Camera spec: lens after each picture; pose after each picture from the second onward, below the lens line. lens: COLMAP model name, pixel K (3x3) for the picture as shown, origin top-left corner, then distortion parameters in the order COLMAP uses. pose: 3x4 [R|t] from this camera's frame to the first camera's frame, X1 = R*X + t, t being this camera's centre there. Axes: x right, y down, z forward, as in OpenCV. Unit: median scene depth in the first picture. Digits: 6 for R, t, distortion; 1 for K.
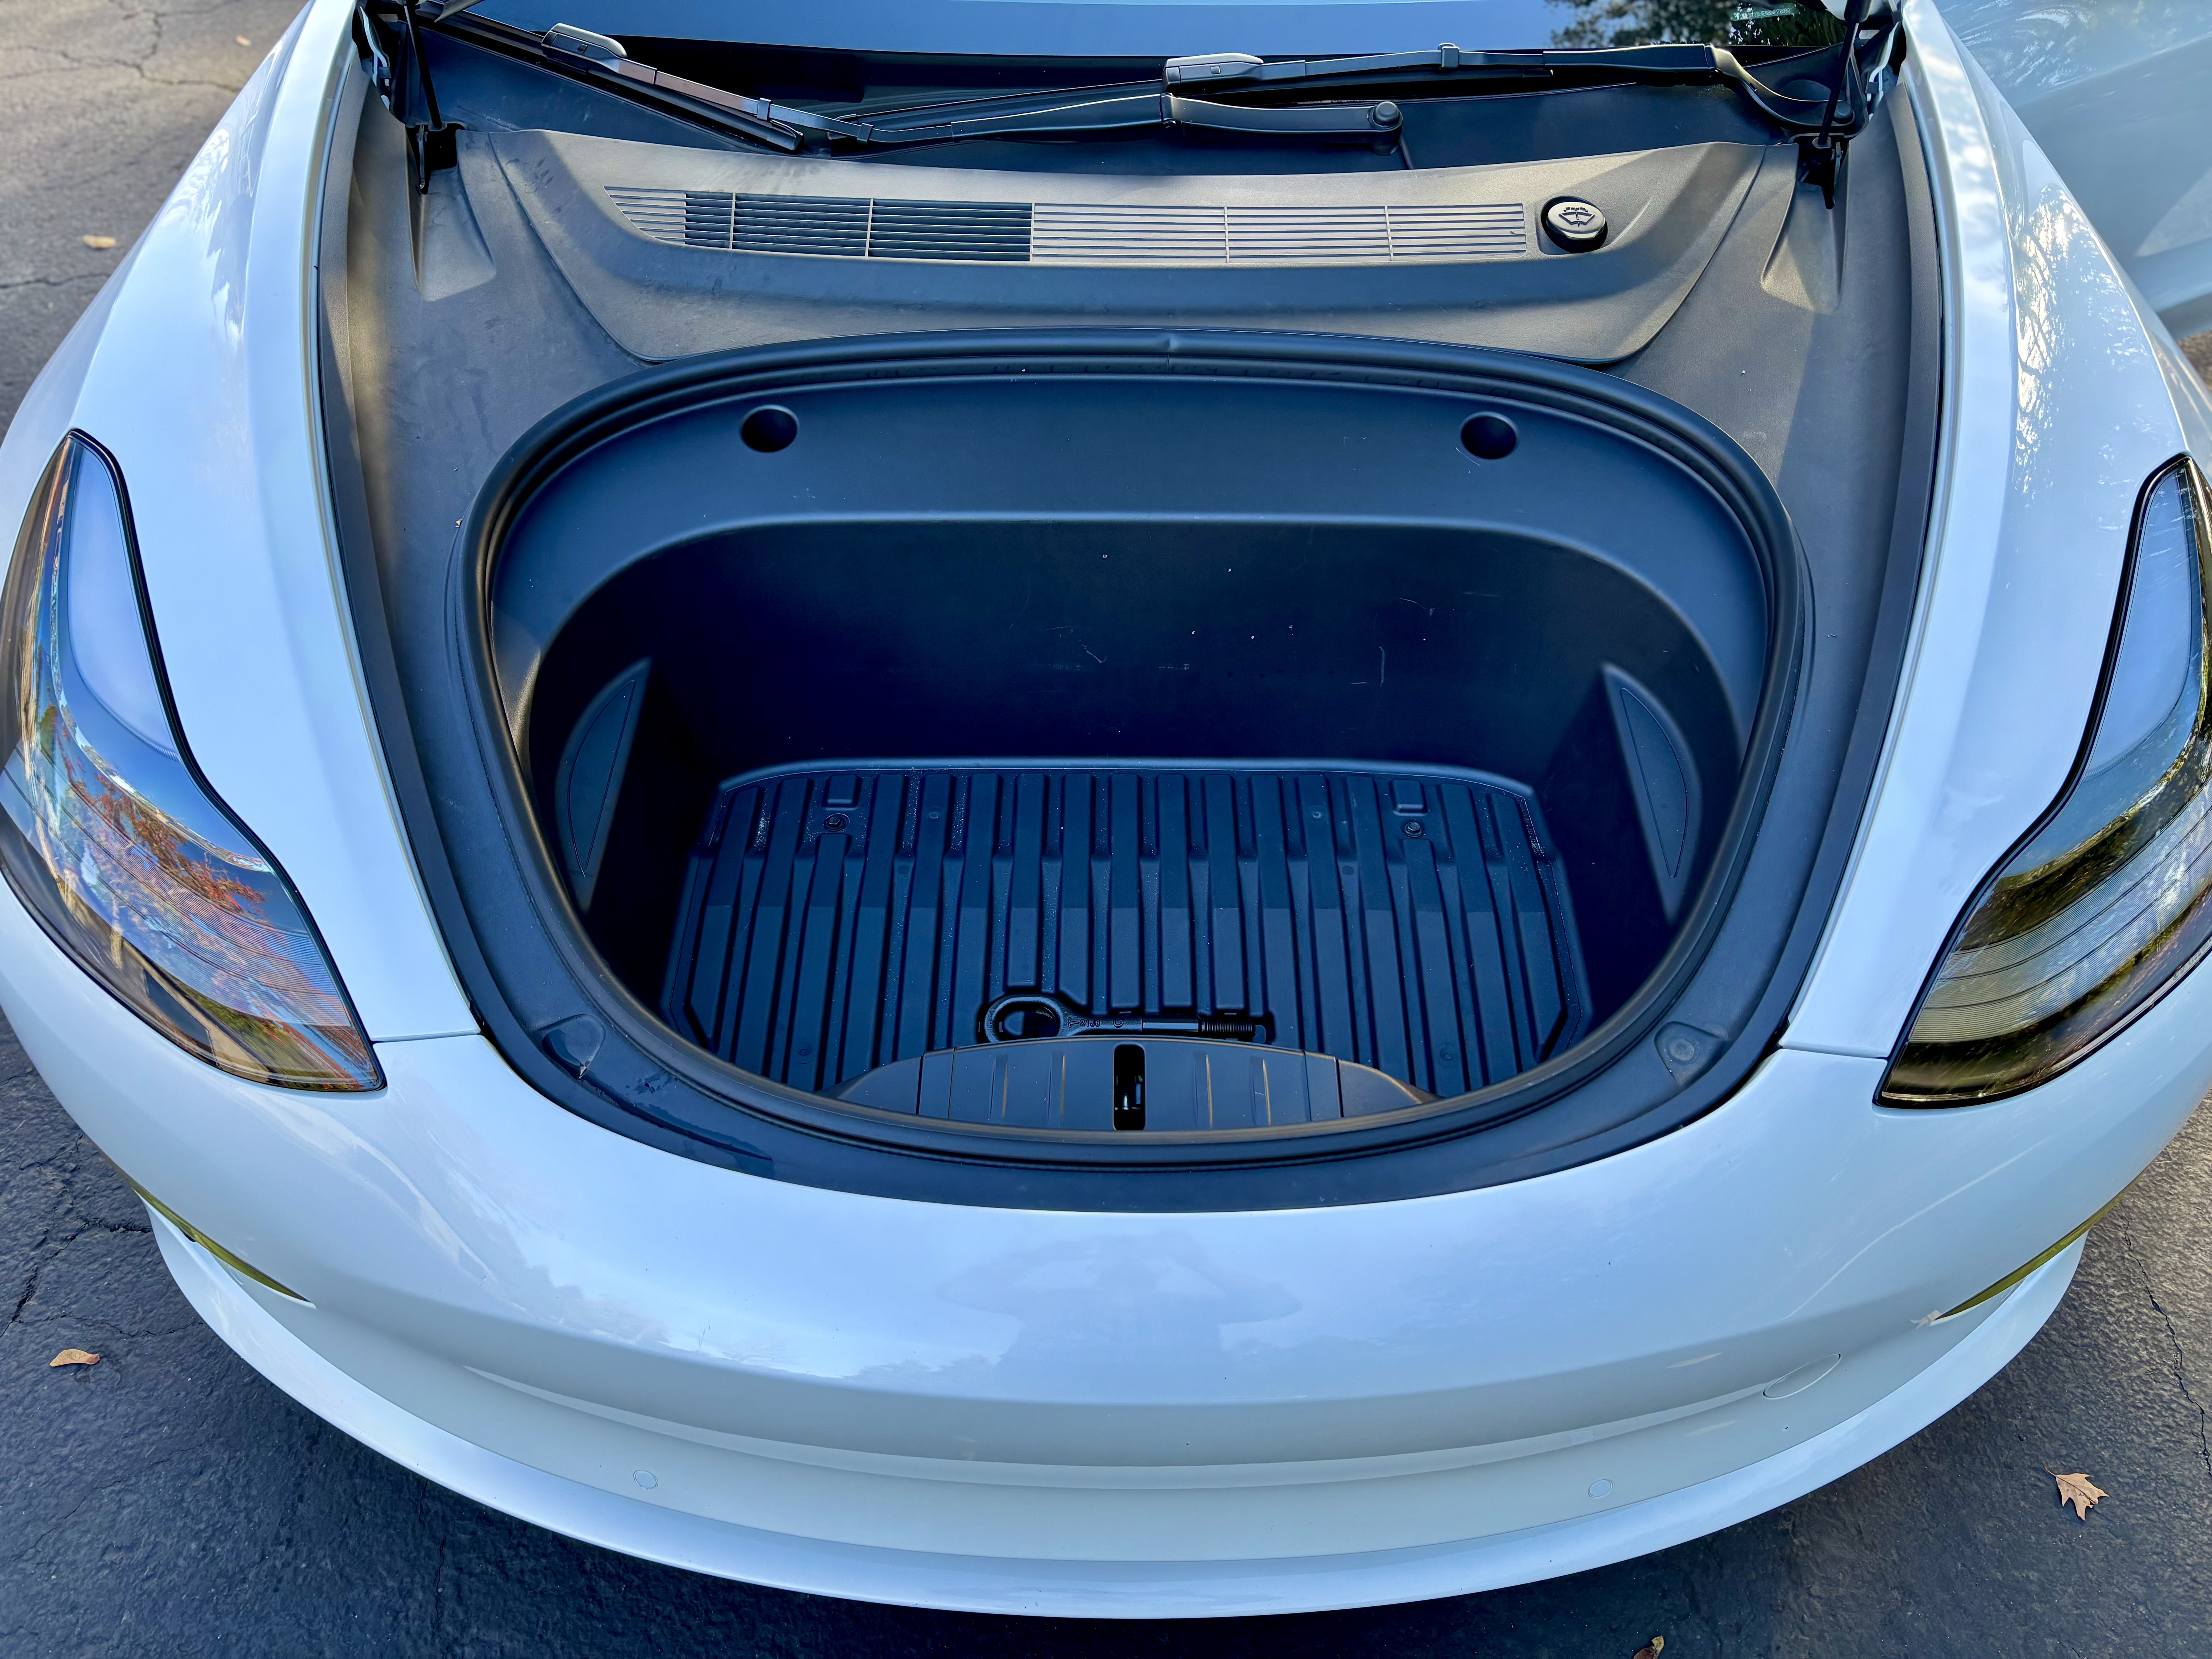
lens RADIAL K [[1648.2, 0, 1106.0], [0, 1648.2, 829.5], [0, 0, 1]] dist [0.078524, -0.087659]
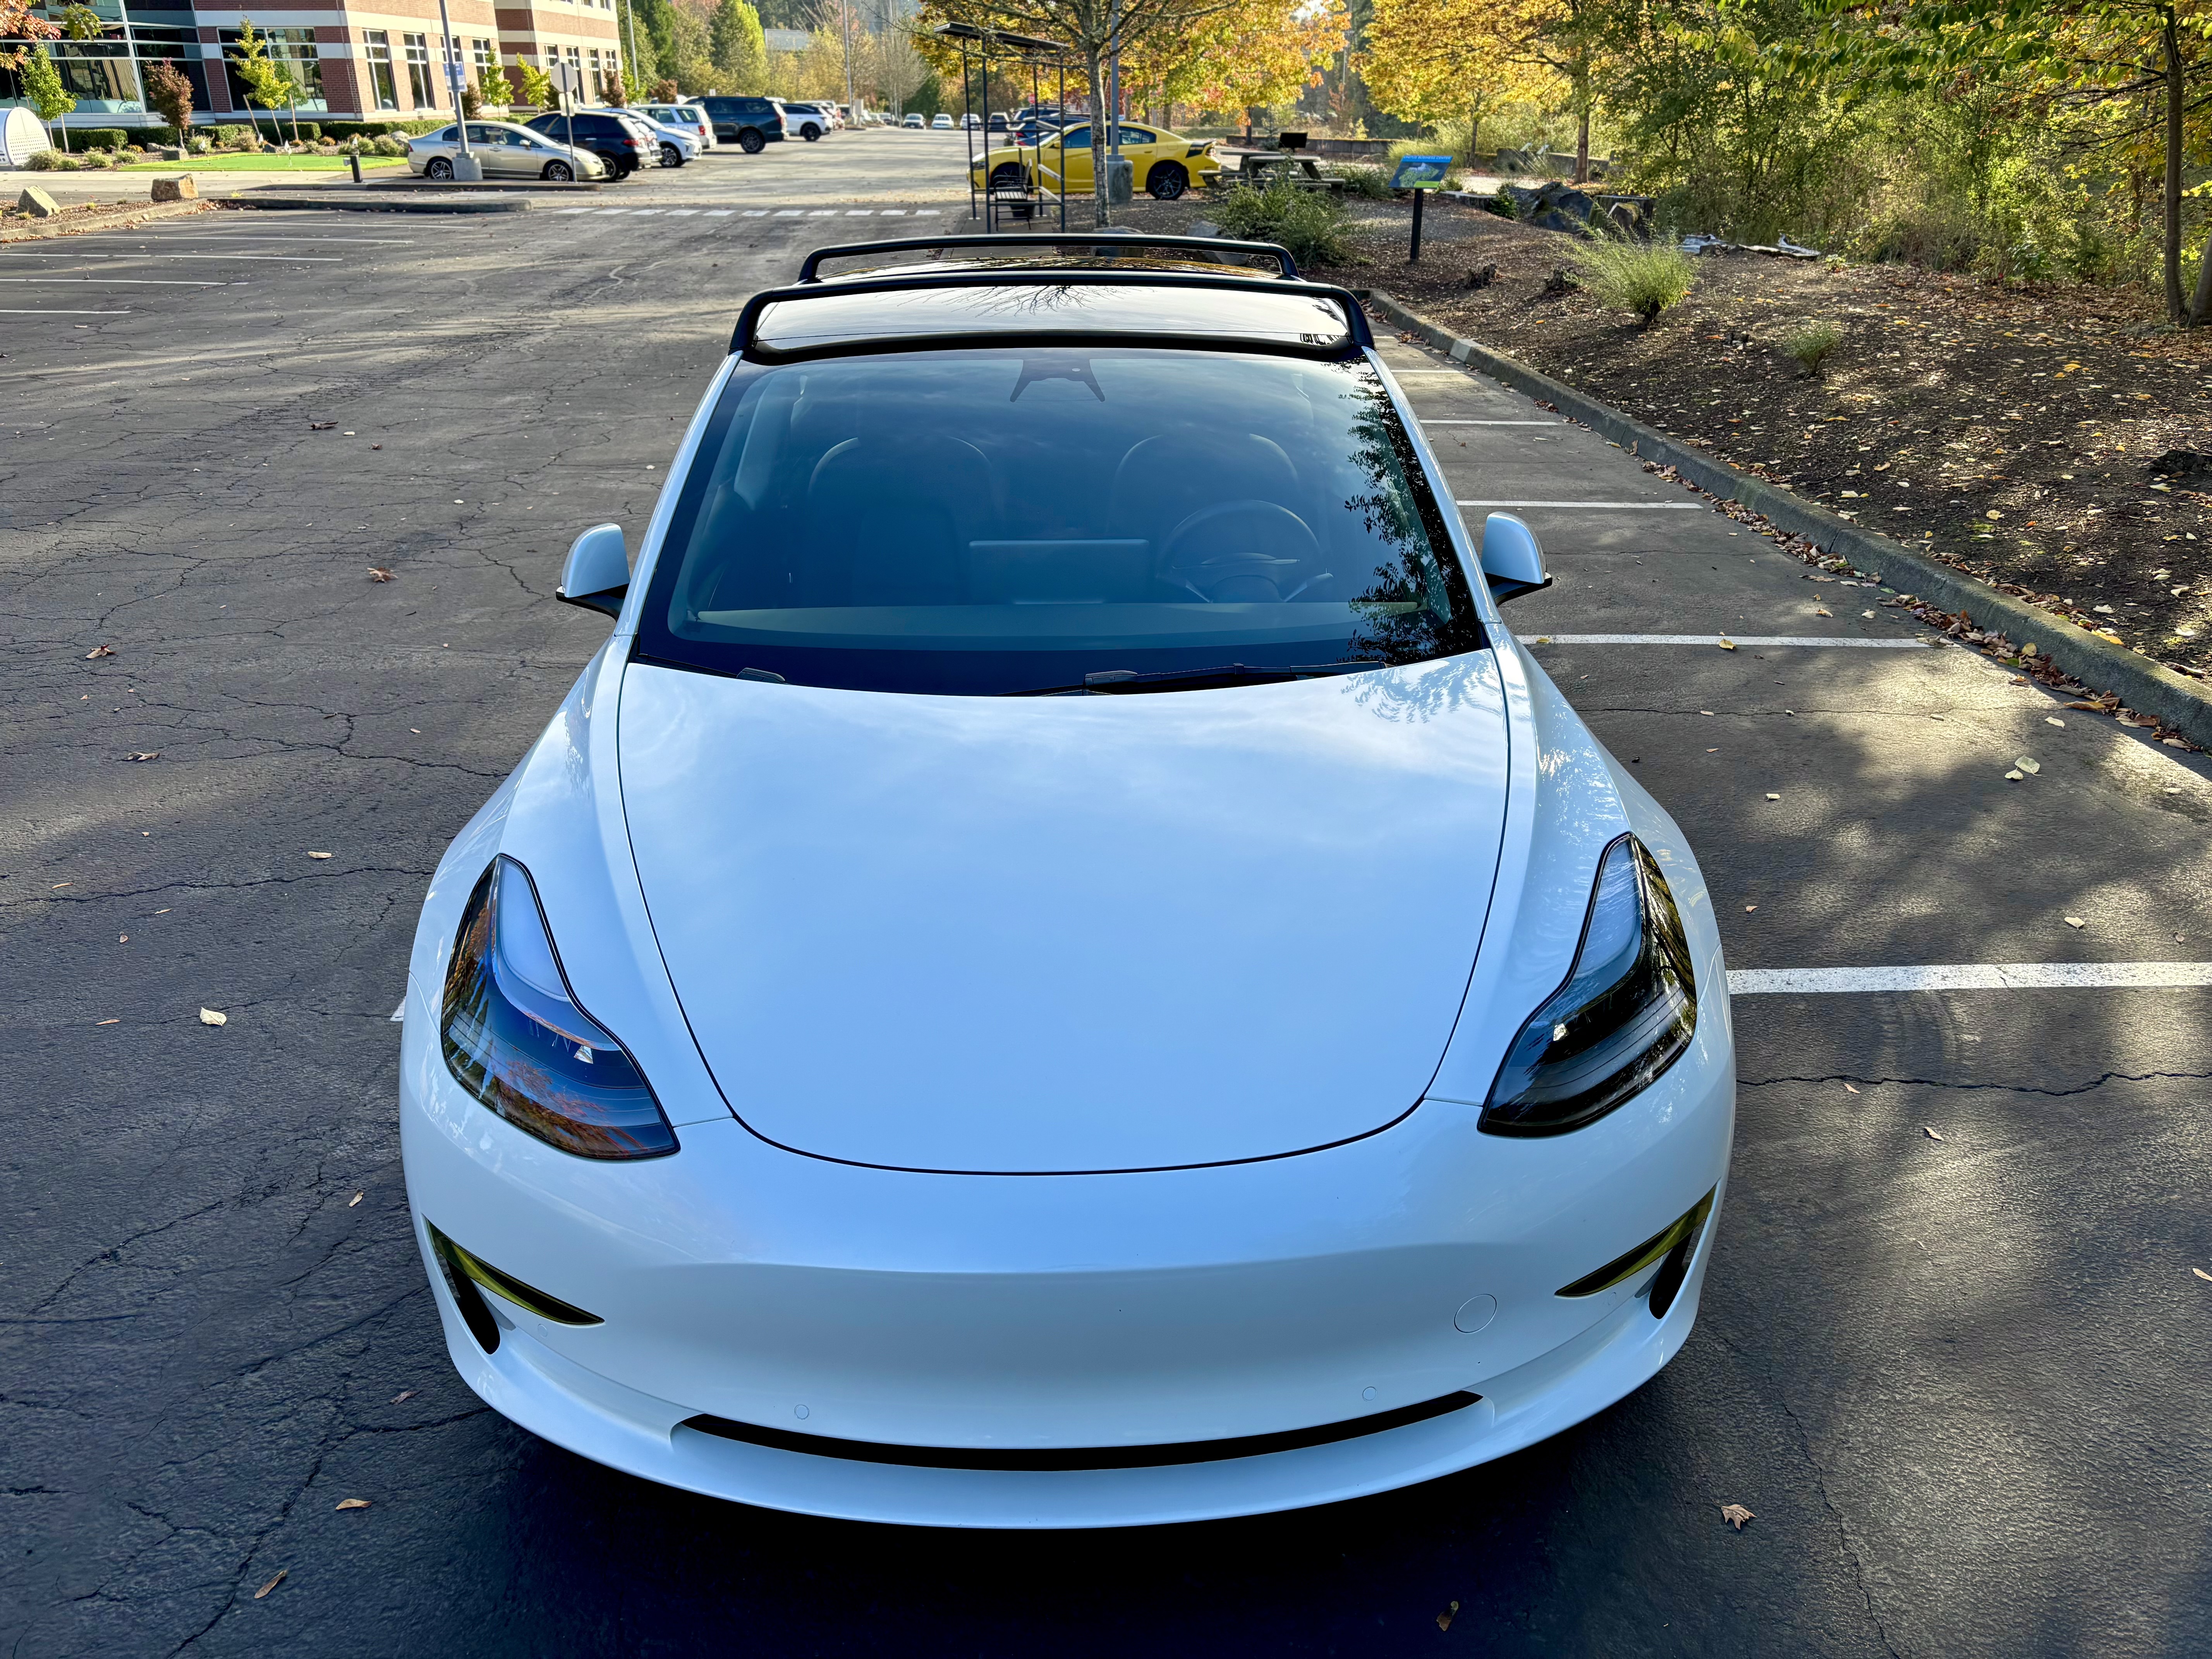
lens RADIAL K [[1648.2, 0, 1106.0], [0, 1648.2, 829.5], [0, 0, 1]] dist [0.078524, -0.087659]
pose [[0.998809, -0.031298, 0.037426, -0.011140], [0.043390, 0.920583, -0.388129, 0.388950], [-0.022306, 0.389291, 0.920845, -0.583480]]
